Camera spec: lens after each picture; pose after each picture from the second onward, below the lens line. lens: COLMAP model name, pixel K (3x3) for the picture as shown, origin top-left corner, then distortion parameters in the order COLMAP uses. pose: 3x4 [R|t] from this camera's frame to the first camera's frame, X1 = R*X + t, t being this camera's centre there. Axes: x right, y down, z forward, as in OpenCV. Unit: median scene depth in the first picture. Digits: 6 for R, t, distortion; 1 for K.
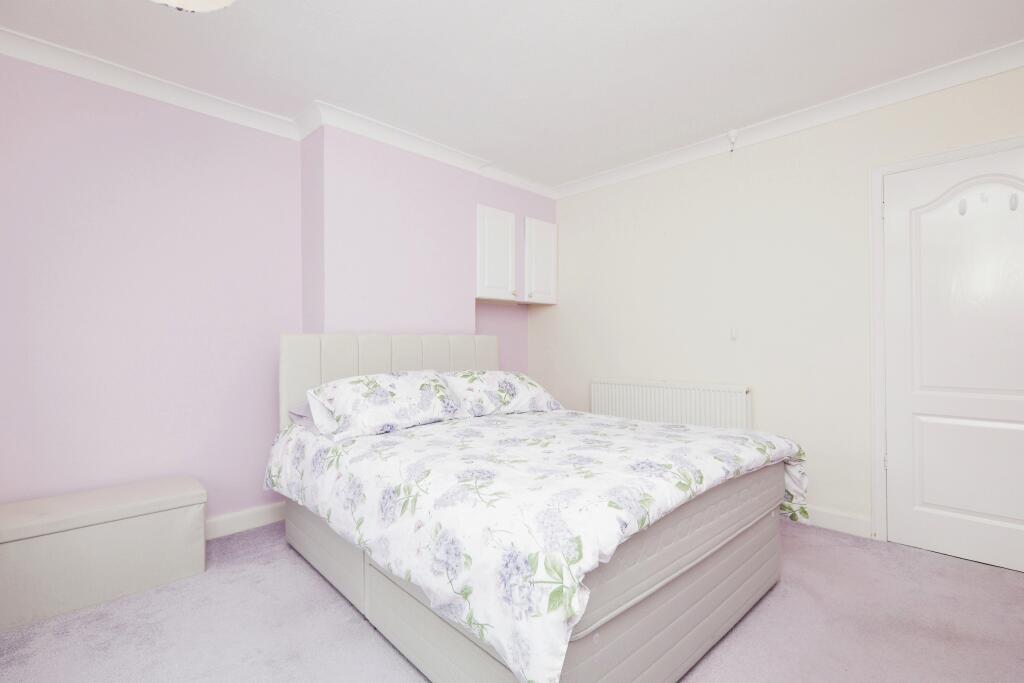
lens RADIAL K [[490.3, 0, 512.0], [0, 490.3, 341.5], [0, 0, 1]] dist [-0.000329, 0.000364]
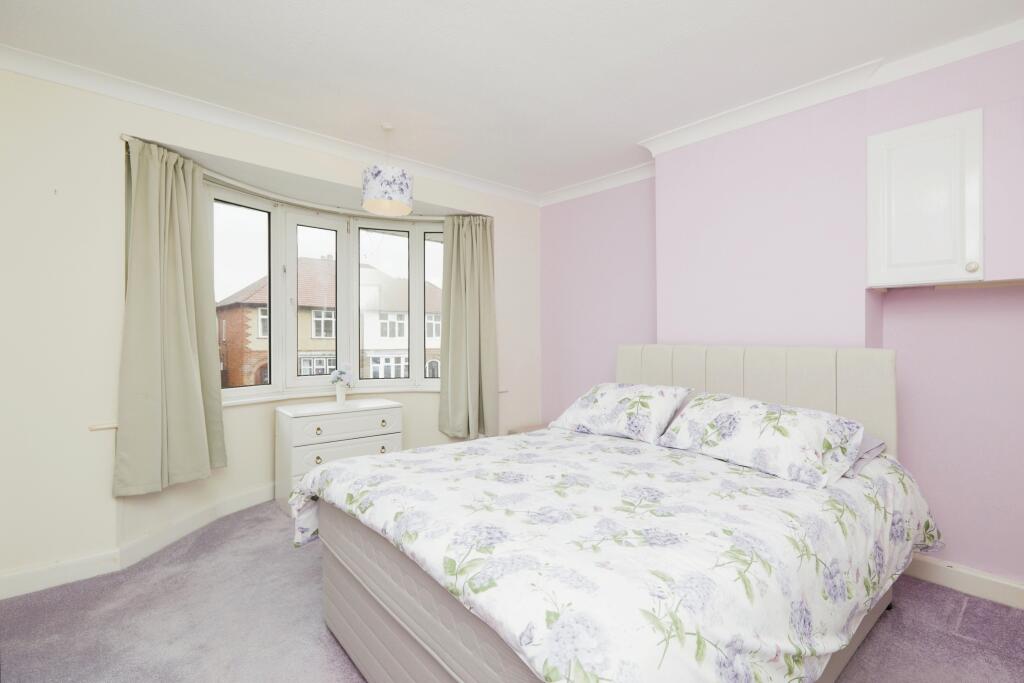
lens RADIAL K [[448.6, 0, 512.0], [0, 448.6, 341.5], [0, 0, 1]] dist [-0.000690, -0.000062]
pose [[-0.030917, 0.002362, -0.999519, 0.714266], [-0.013007, 0.999912, 0.002765, -0.023198], [0.999437, 0.013086, -0.030884, 0.797084]]
